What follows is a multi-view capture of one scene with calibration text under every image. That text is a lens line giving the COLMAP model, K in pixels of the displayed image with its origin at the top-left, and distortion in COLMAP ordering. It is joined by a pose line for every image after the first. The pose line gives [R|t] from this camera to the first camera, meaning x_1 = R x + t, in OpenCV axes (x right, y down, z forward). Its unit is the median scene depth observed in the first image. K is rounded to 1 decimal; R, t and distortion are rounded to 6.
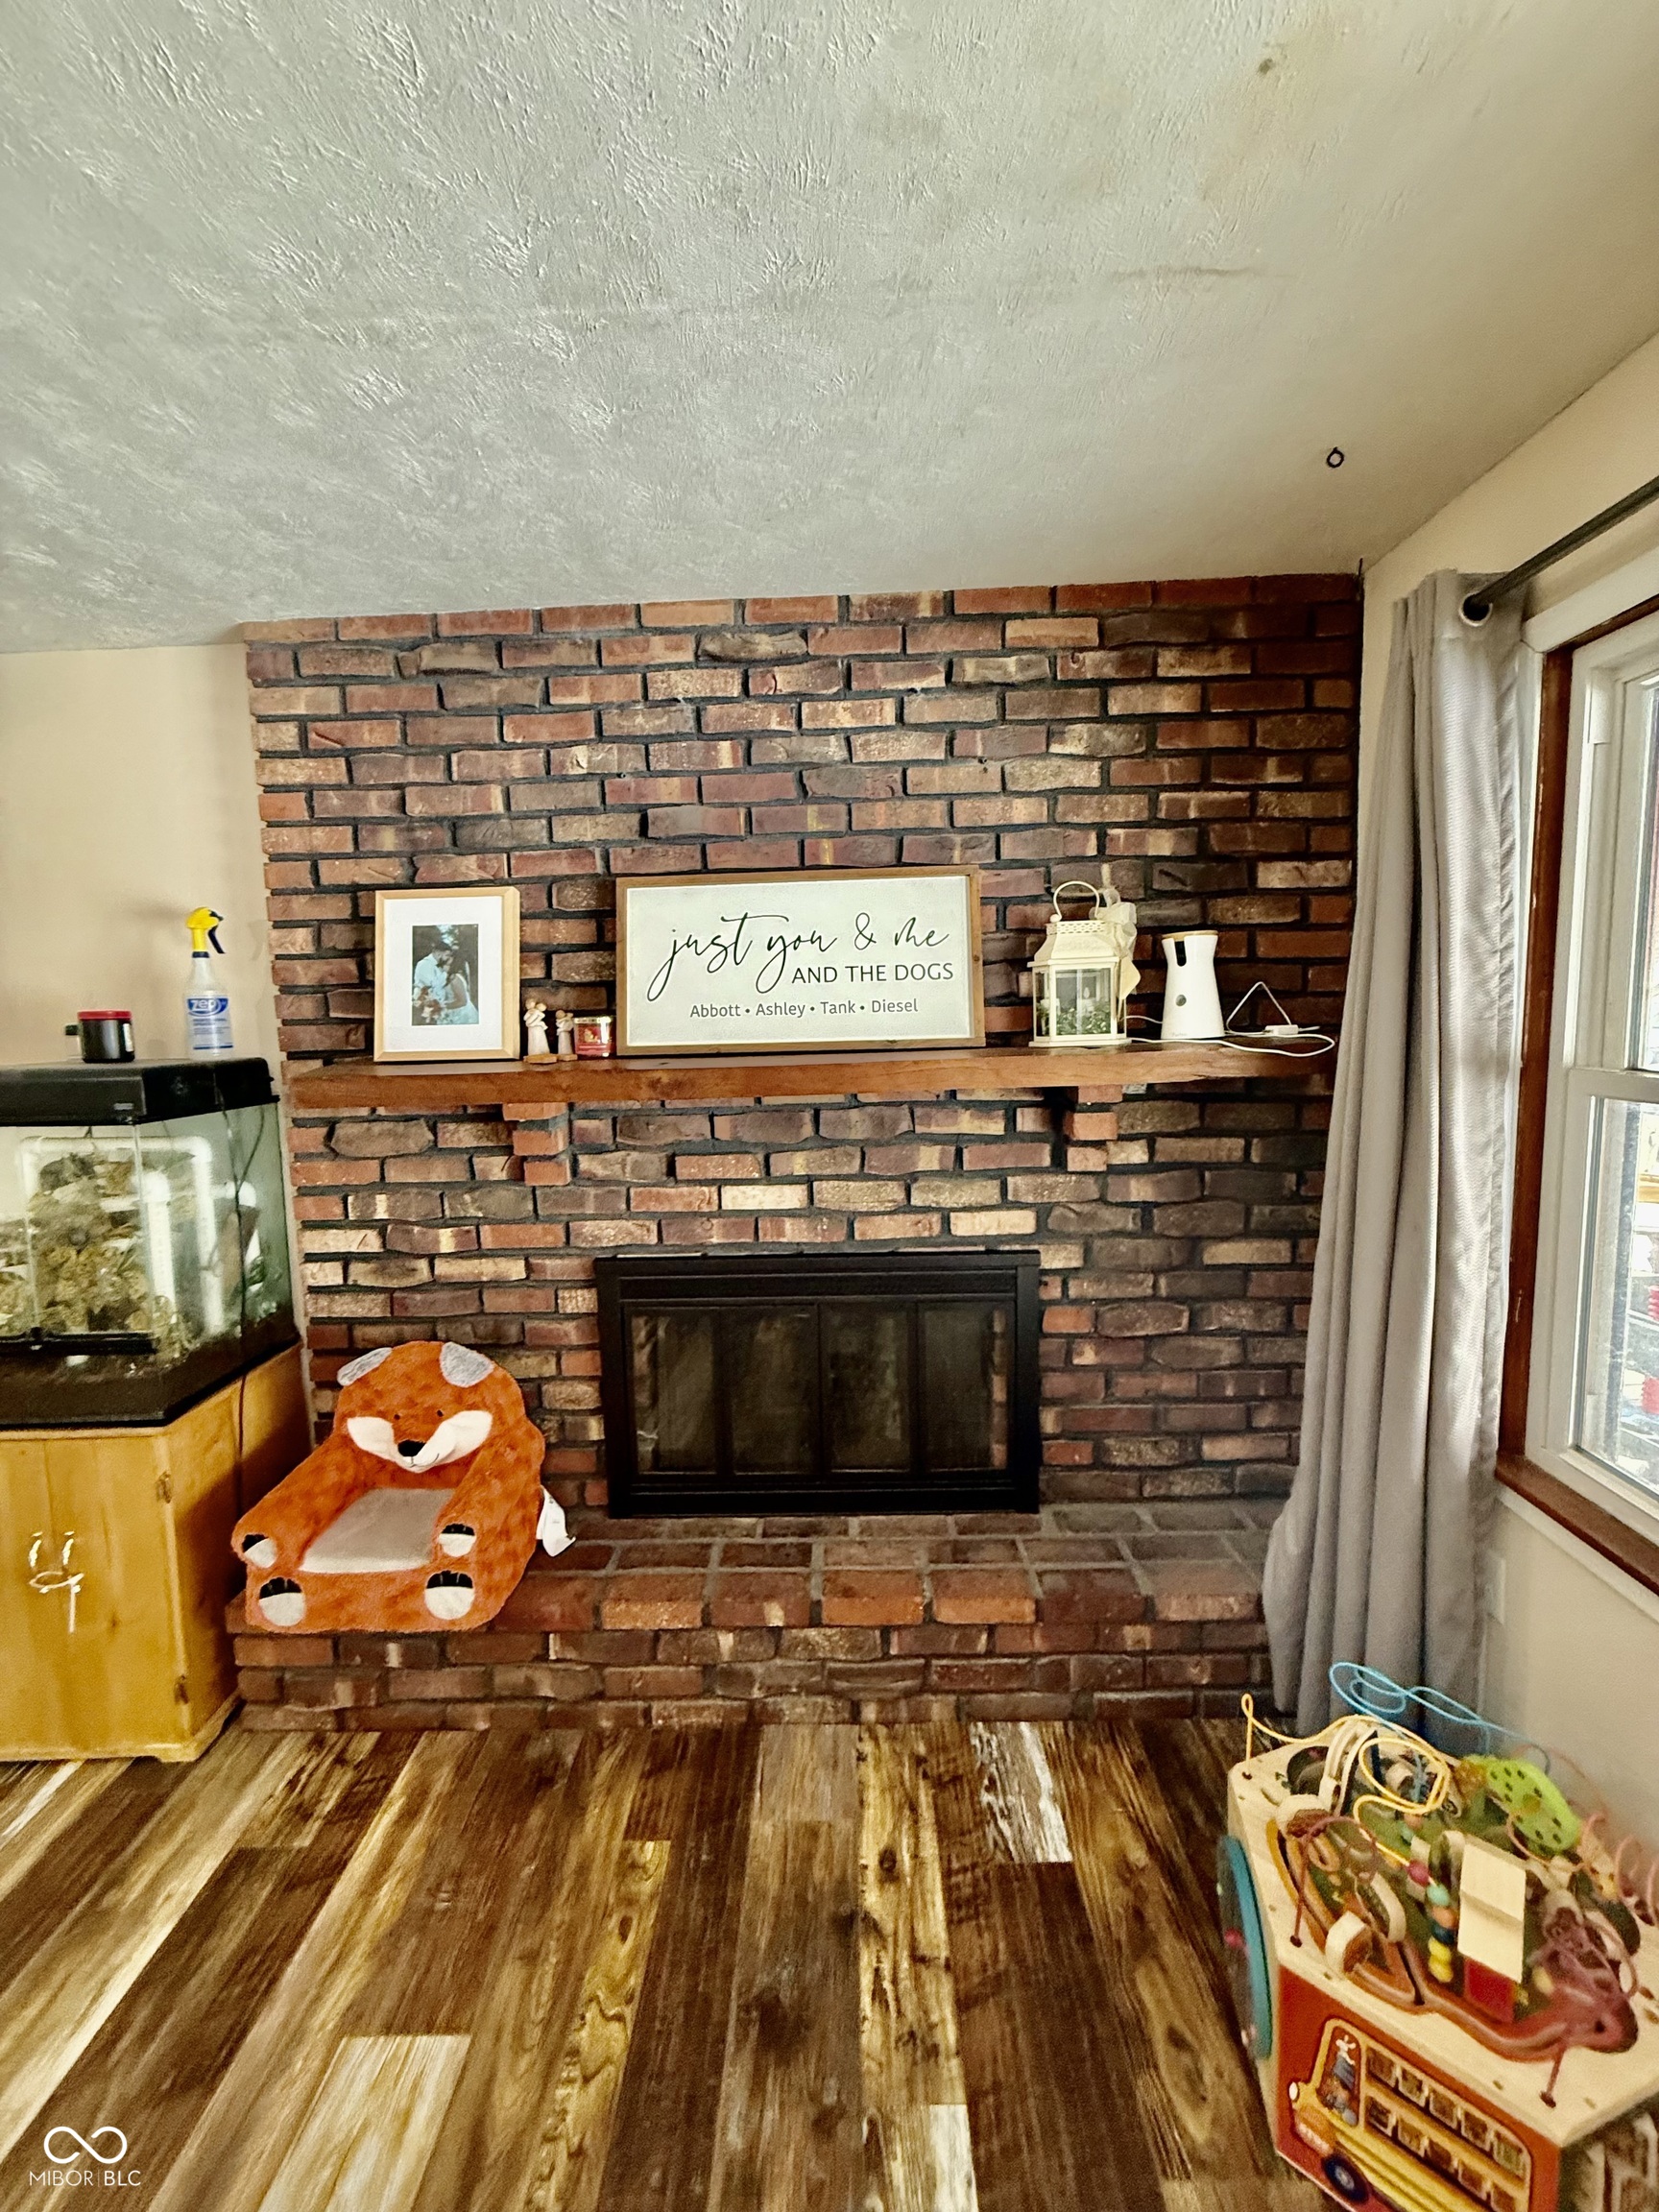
lens RADIAL K [[878.3, 0, 827.1], [0, 878.3, 1097.8], [0, 0, 1]] dist [0.000453, -0.000191]
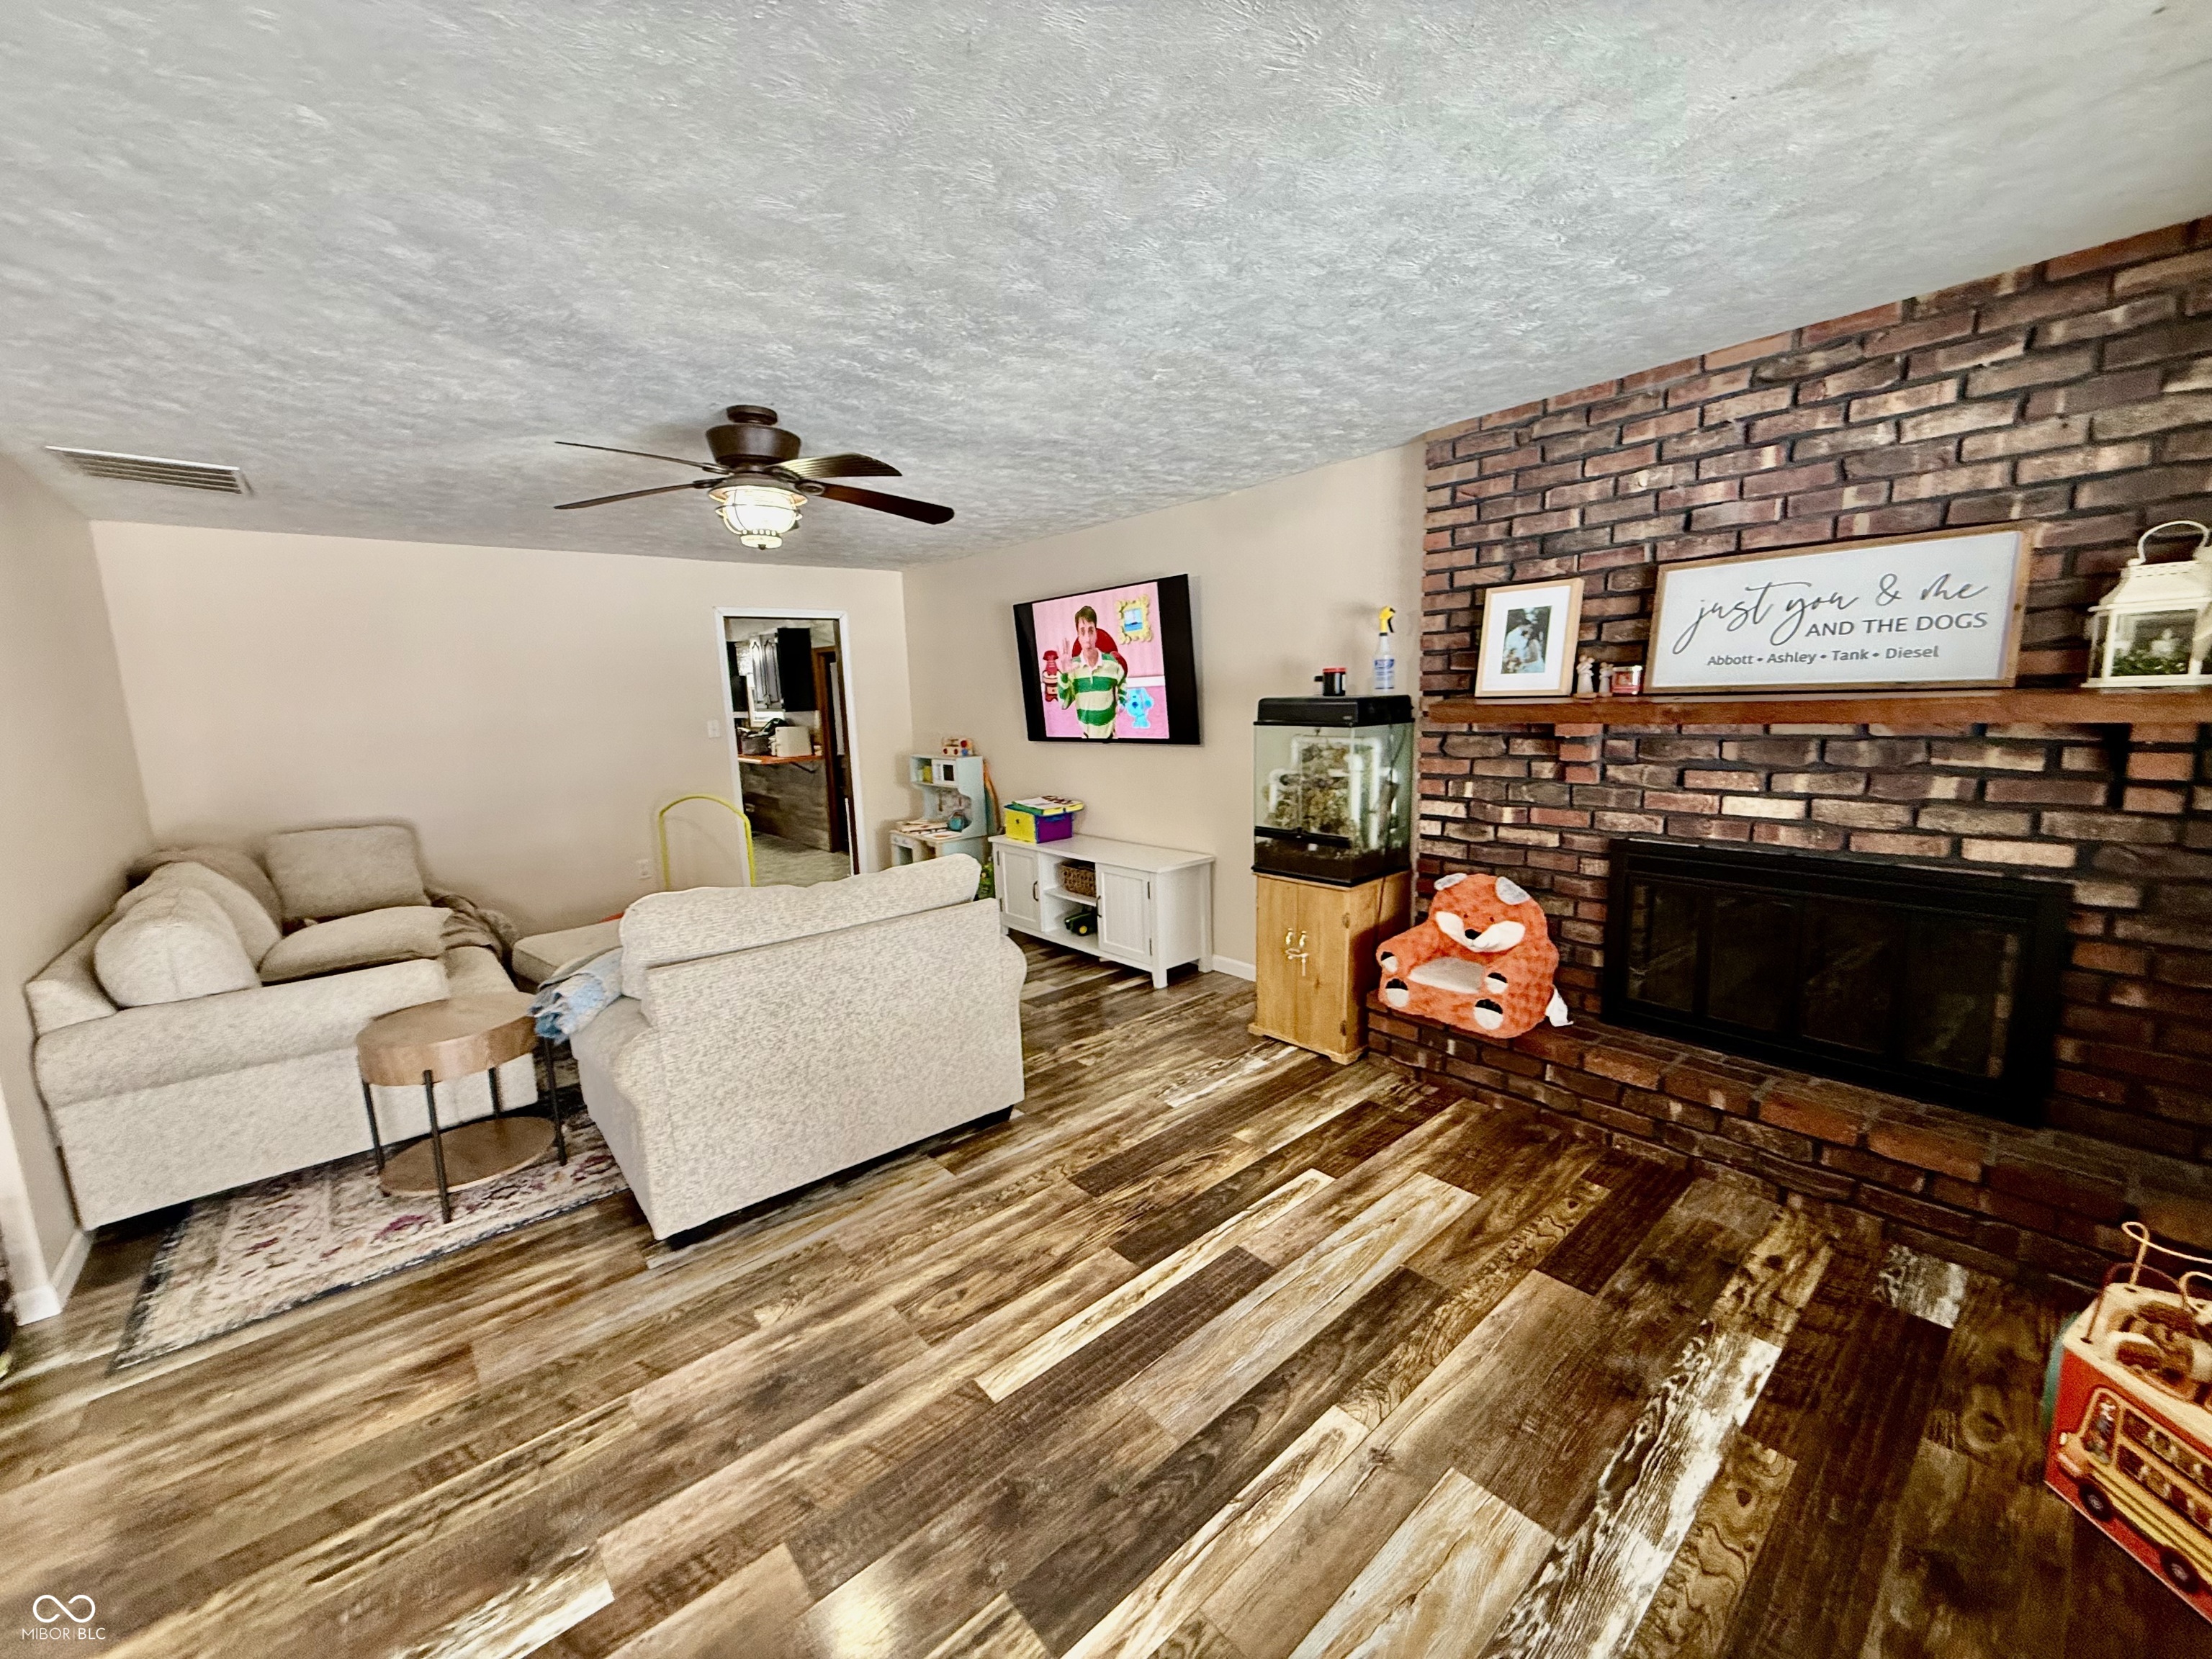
lens RADIAL K [[878.3, 0, 1101.6], [0, 878.3, 830.3], [0, 0, 1]] dist [0.000453, -0.000191]
pose [[0.665060, 0.120092, -0.737071, 0.248860], [-0.057997, 0.992310, 0.109349, 0.065794], [0.744535, -0.029976, 0.666911, -0.599671]]
